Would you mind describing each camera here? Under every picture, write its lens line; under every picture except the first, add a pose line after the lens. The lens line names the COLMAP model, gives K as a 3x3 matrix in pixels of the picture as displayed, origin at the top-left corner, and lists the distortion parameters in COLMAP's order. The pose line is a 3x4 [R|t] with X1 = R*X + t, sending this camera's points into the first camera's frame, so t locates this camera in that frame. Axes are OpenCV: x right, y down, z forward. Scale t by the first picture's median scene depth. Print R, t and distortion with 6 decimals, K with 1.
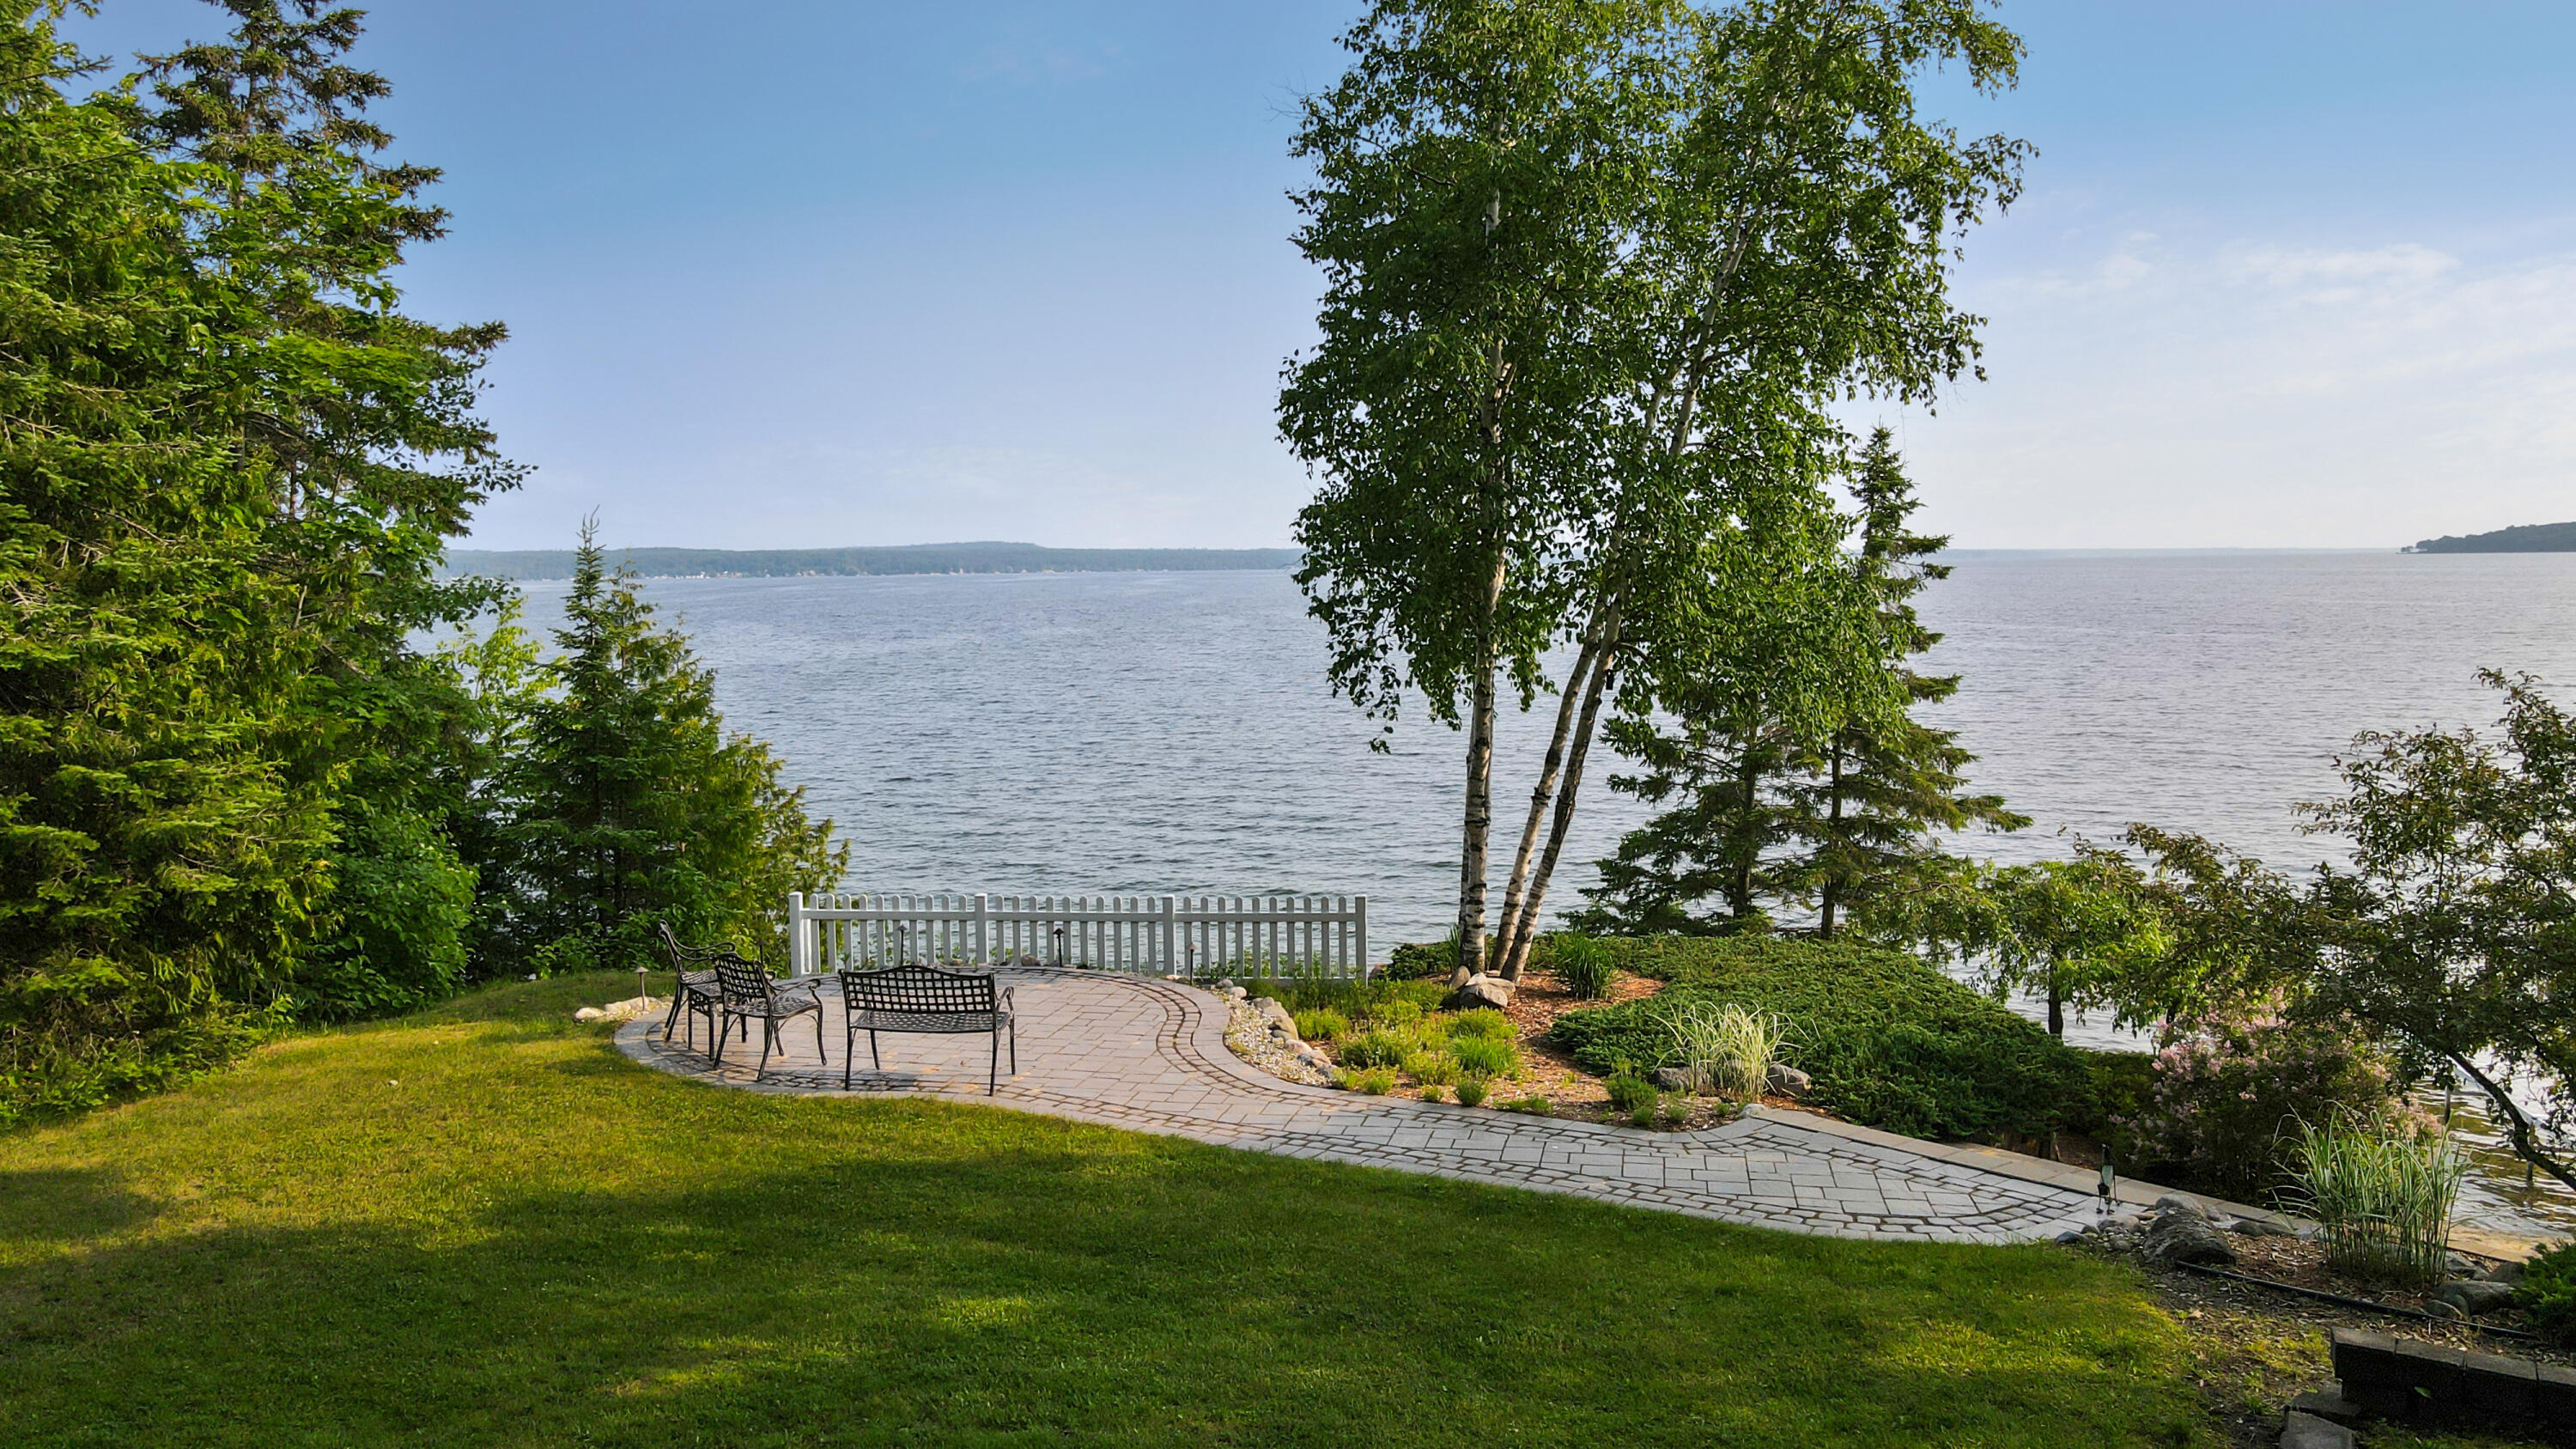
lens RADIAL K [[1929.0, 0, 1283.2], [0, 1929.0, 775.0], [0, 0, 1]] dist [-0.029867, -0.003123]
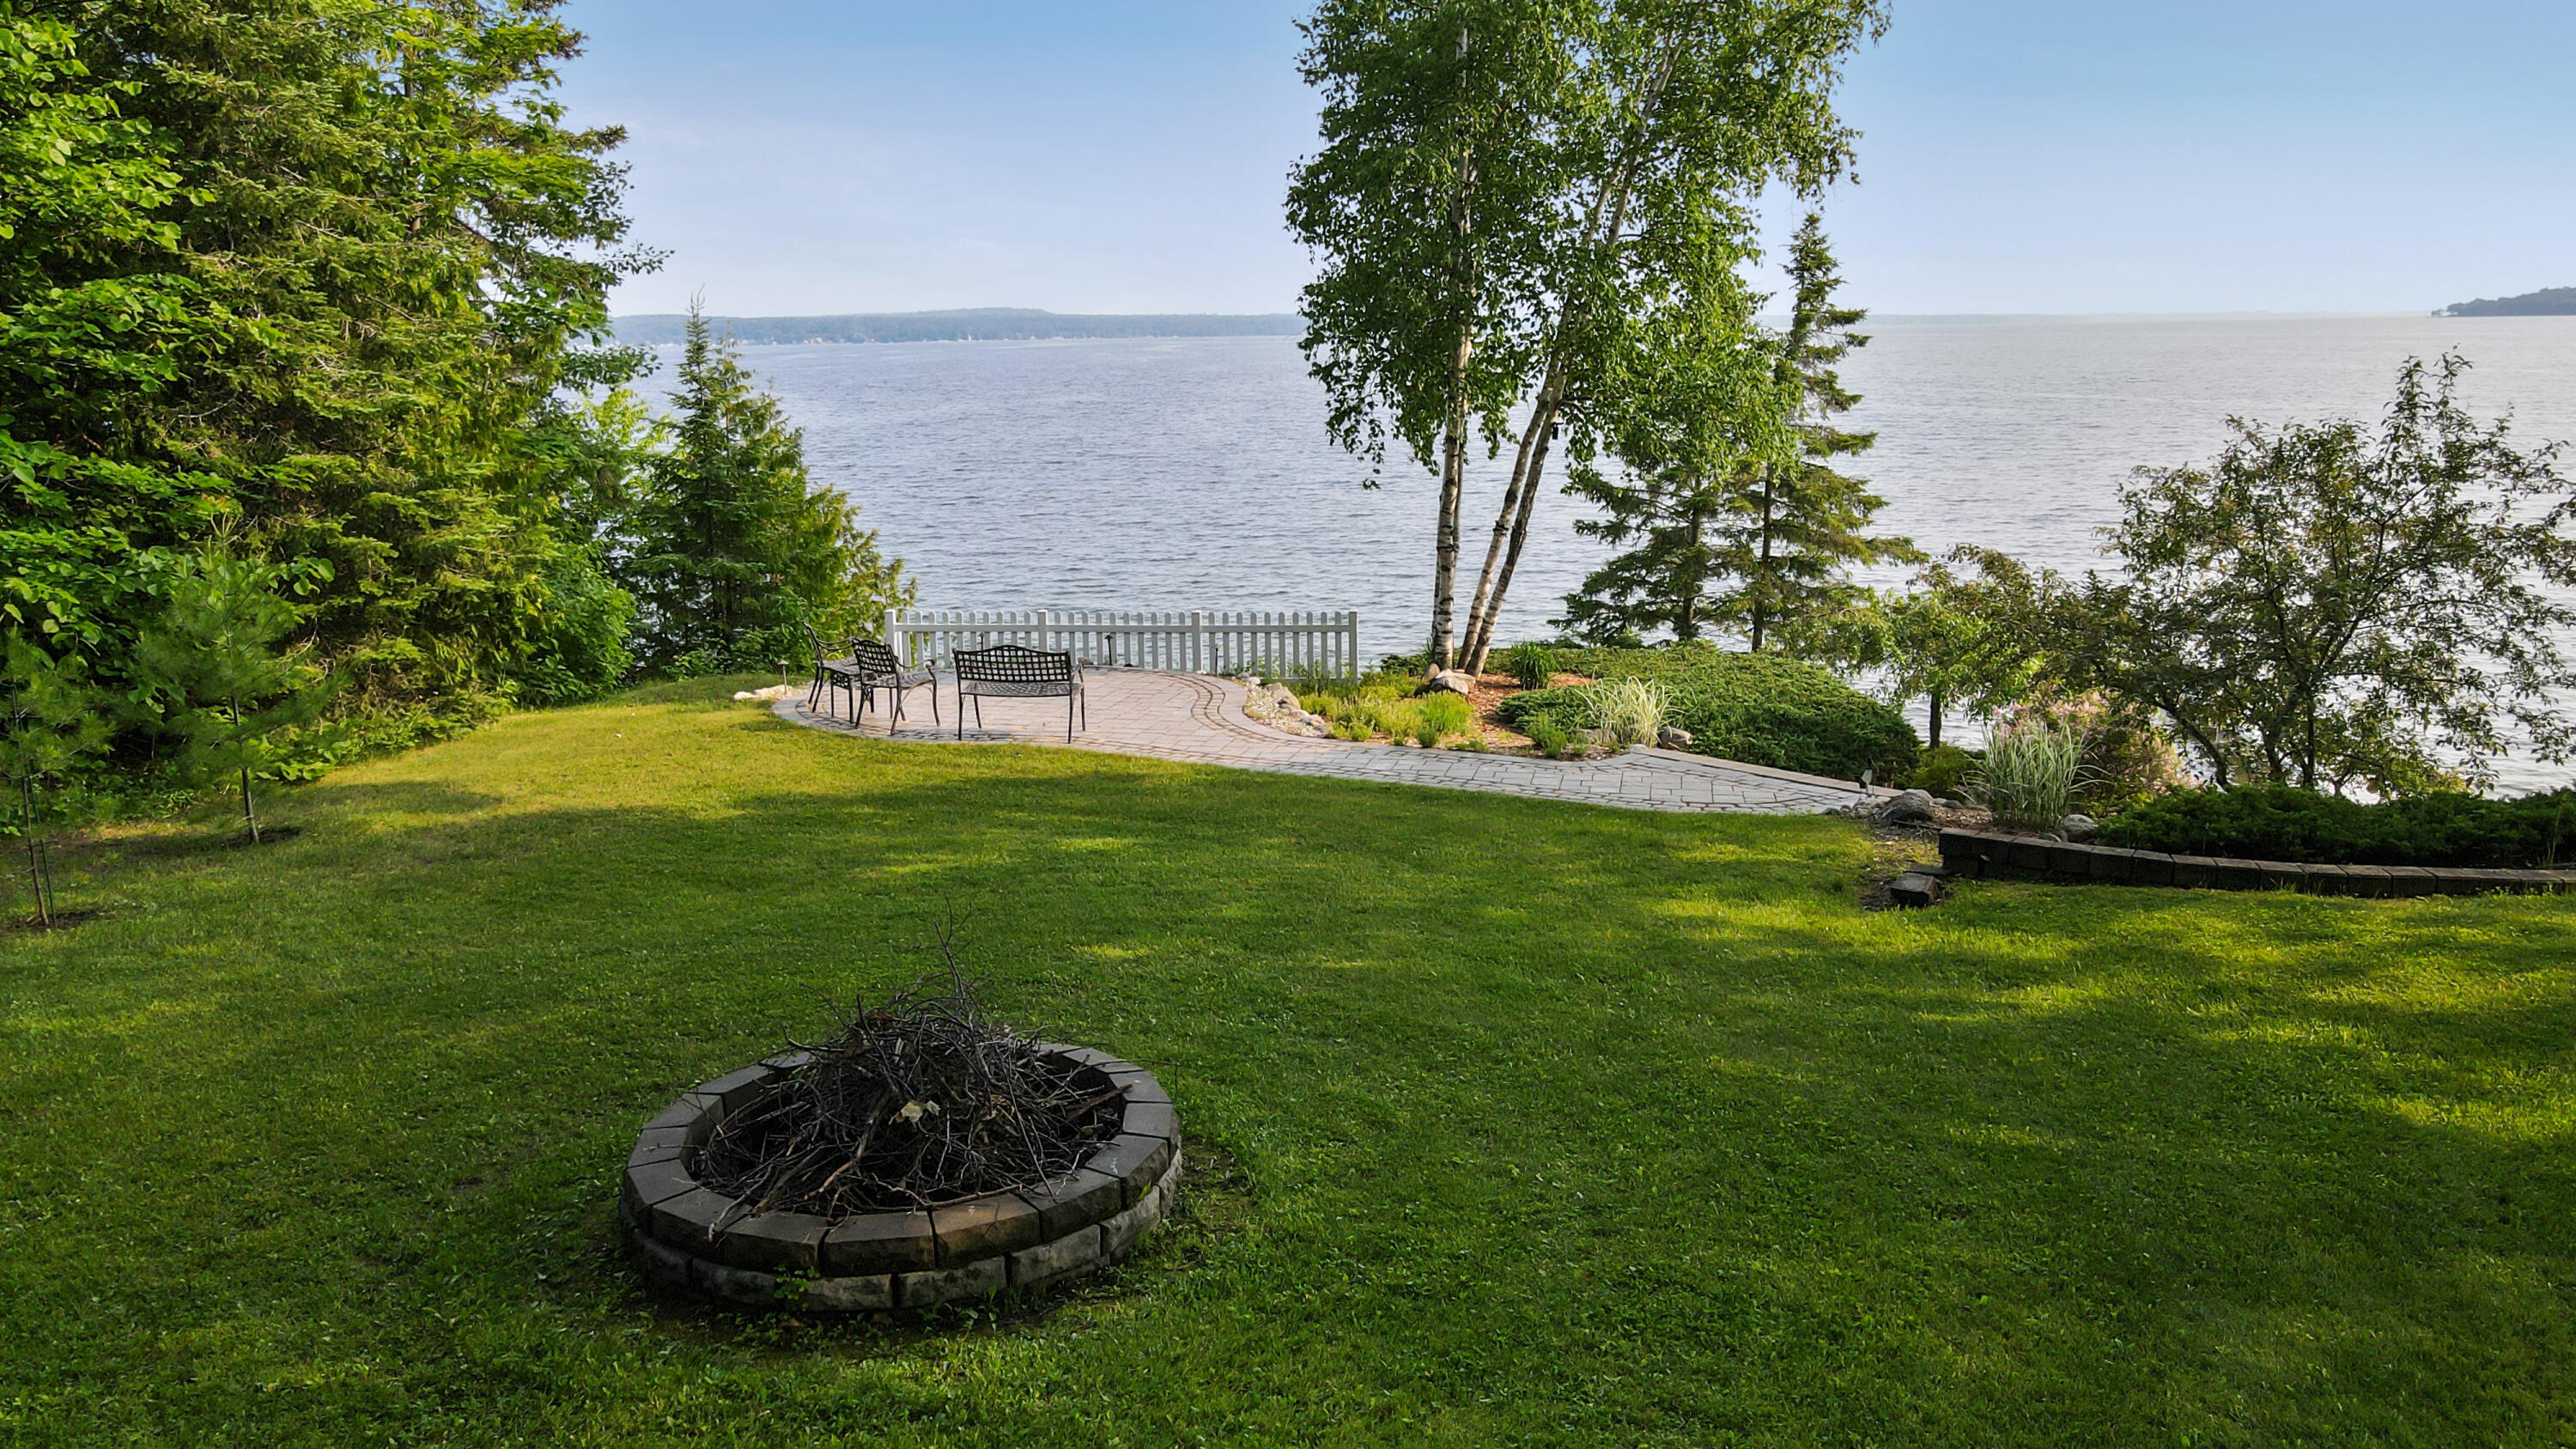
lens RADIAL K [[1929.0, 0, 1283.2], [0, 1929.0, 775.0], [0, 0, 1]] dist [-0.029867, -0.003123]
pose [[0.999982, 0.000135, -0.005945, 0.003195], [0.000566, 0.993043, 0.117754, 0.023674], [0.005920, -0.117755, 0.993025, -0.245847]]
